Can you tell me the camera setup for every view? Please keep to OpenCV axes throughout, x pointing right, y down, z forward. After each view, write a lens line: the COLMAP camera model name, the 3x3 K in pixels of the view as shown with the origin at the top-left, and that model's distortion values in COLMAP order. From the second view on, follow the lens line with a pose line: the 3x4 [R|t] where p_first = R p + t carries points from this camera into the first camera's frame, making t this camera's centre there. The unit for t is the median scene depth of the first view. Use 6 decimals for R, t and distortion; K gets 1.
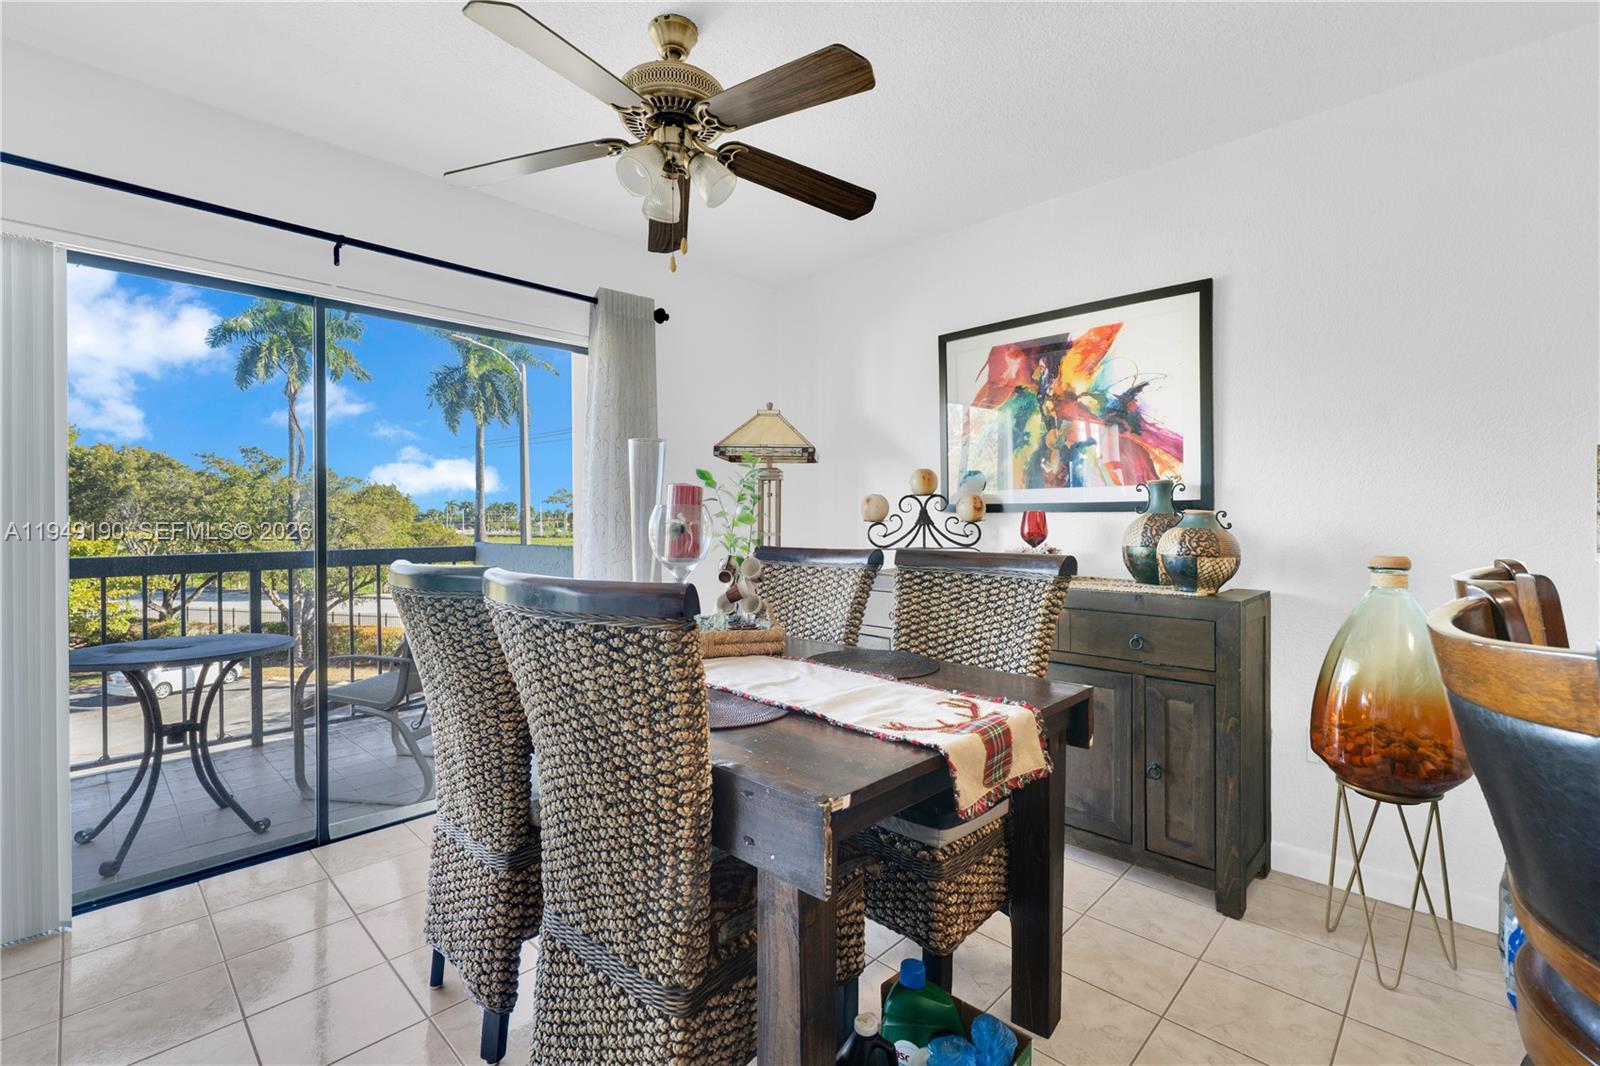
lens RADIAL K [[715.2, 0, 774.9], [0, 715.2, 511.9], [0, 0, 1]] dist [0.000201, -0.000482]
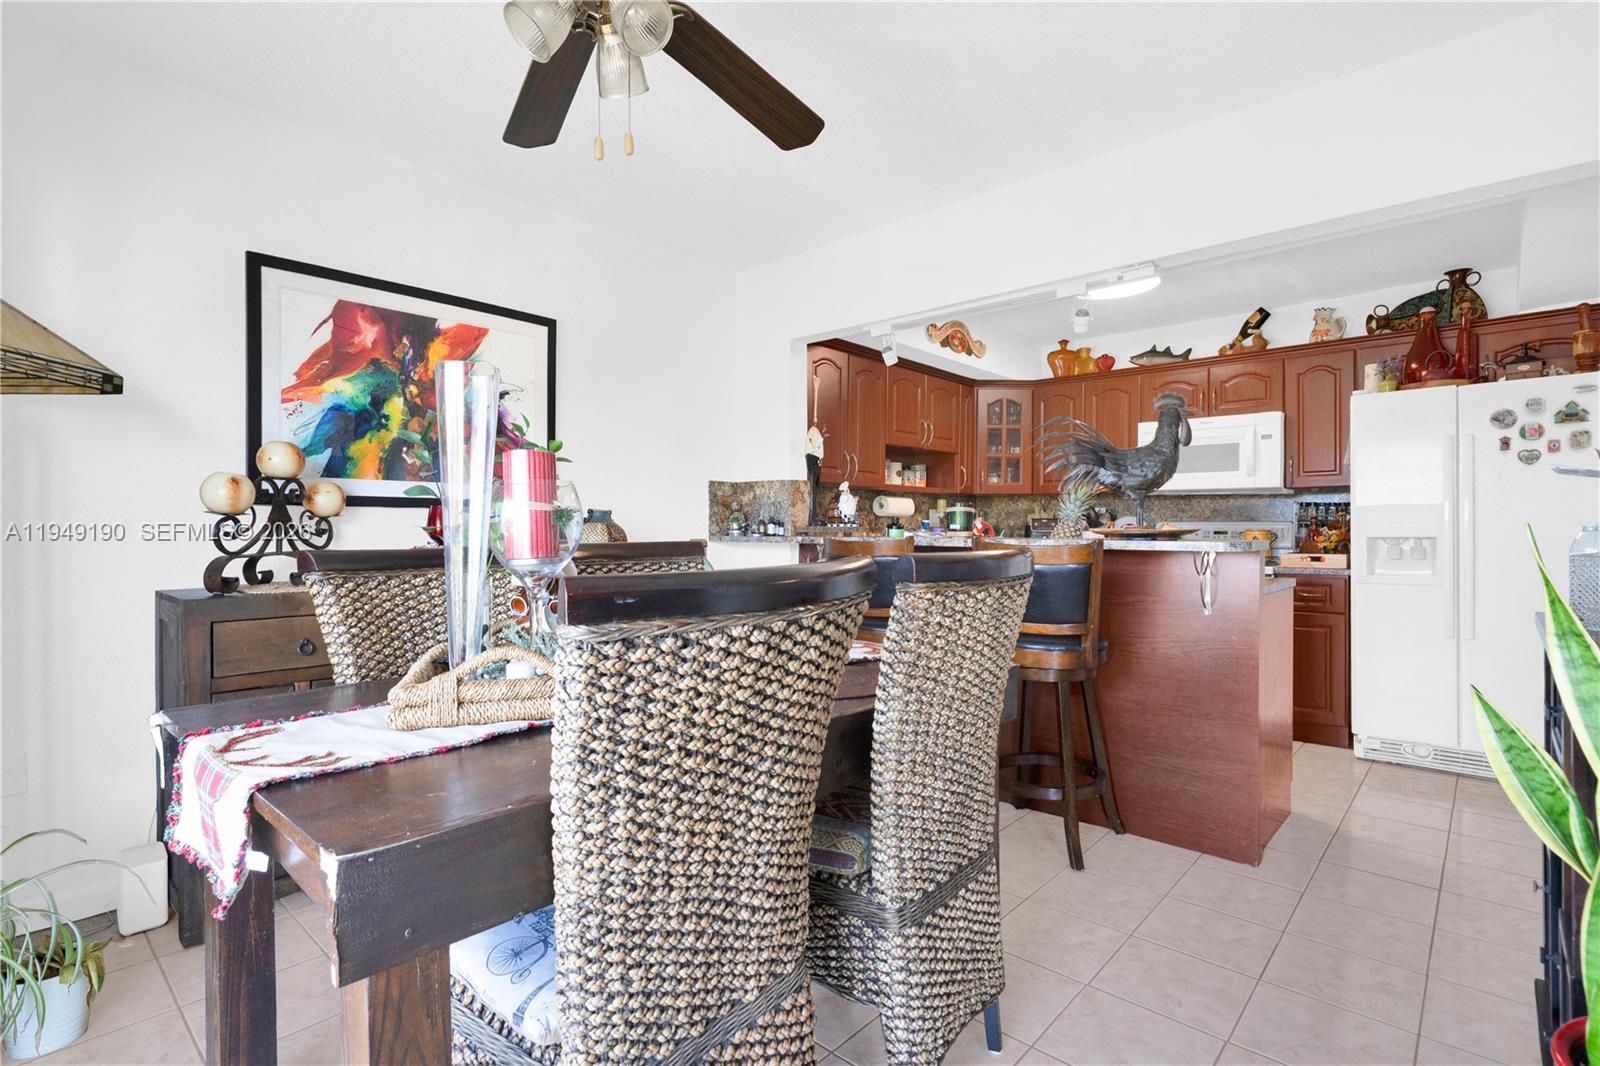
lens RADIAL K [[753.5, 0, 812.4], [0, 753.5, 527.2], [0, 0, 1]] dist [-0.000583, 0.001264]
pose [[-0.064537, 0.001981, 0.997913, -0.600415], [-0.008233, 0.999963, -0.002518, 0.023327], [-0.997881, -0.008378, -0.064518, 0.549753]]
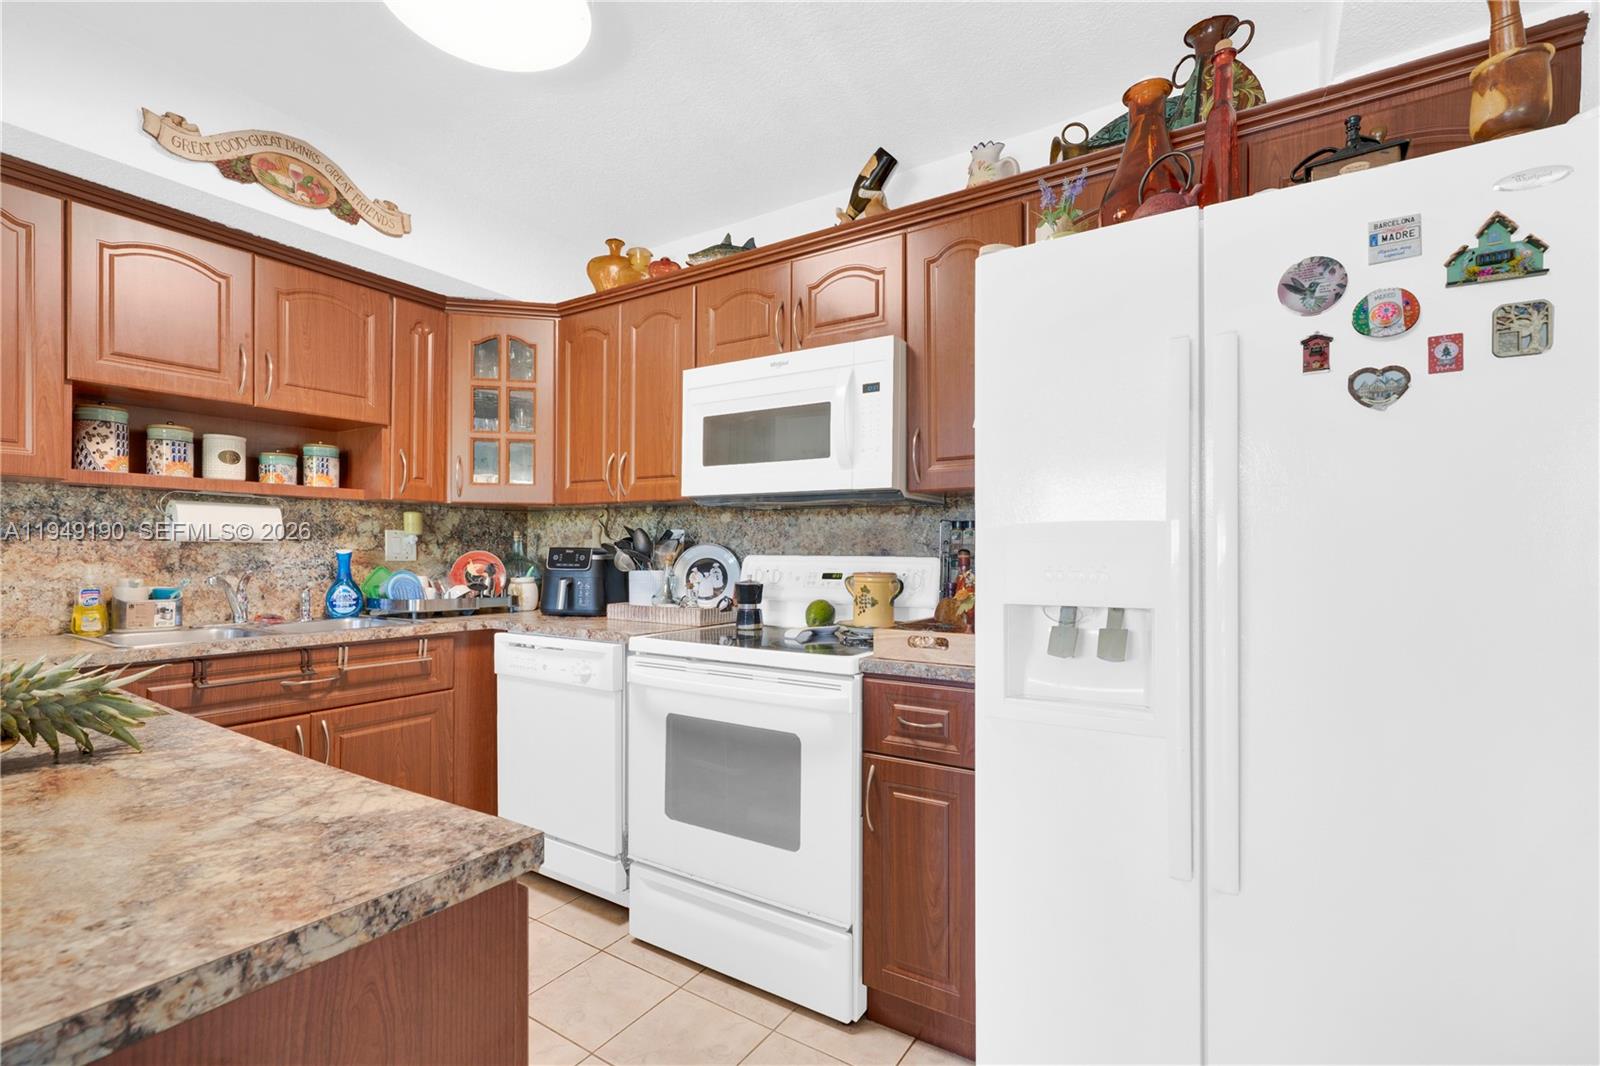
lens RADIAL K [[715.2, 0, 793.6], [0, 715.2, 549.3], [0, 0, 1]] dist [0.000201, -0.000482]
pose [[-0.219482, 0.001679, 0.975615, 0.158003], [-0.013583, 0.999896, -0.004777, -0.003835], [-0.975522, -0.014300, -0.219437, -0.213506]]
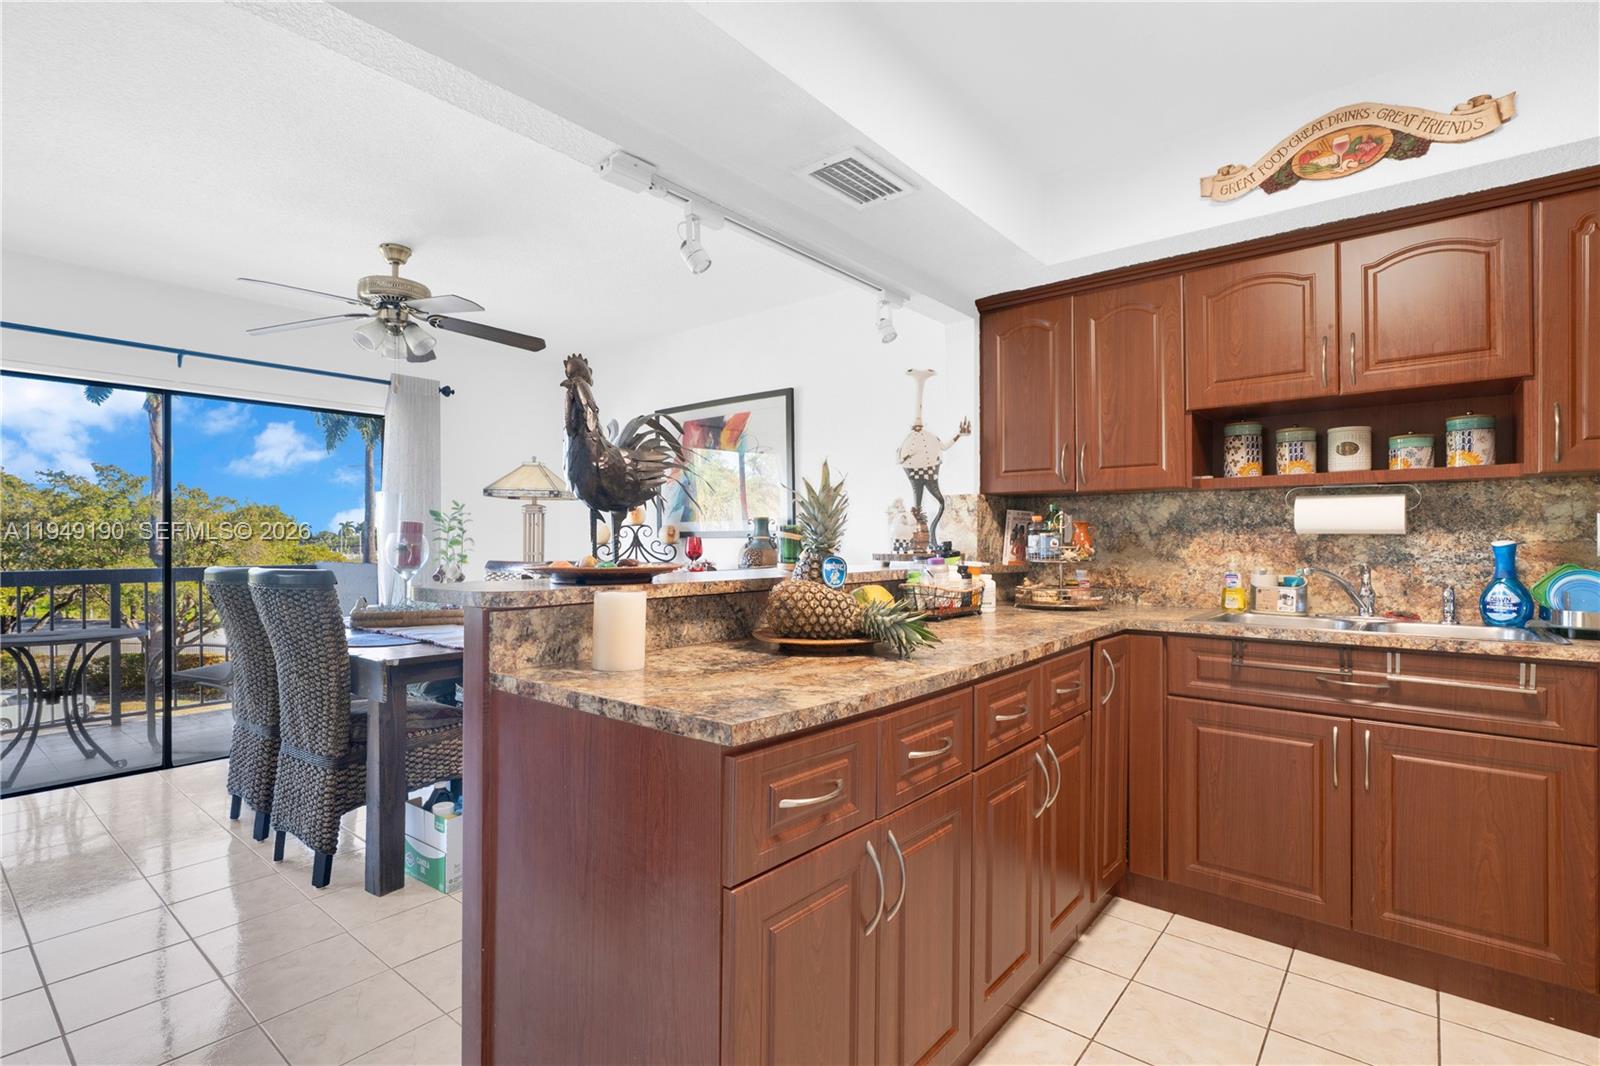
lens RADIAL K [[753.5, 0, 804.7], [0, 753.5, 531.6], [0, 0, 1]] dist [-0.000583, 0.001264]
pose [[0.993258, 0.001832, 0.115908, 0.385181], [-0.001369, 0.999991, -0.004073, -0.005494], [-0.115914, 0.003887, 0.993252, -0.543218]]
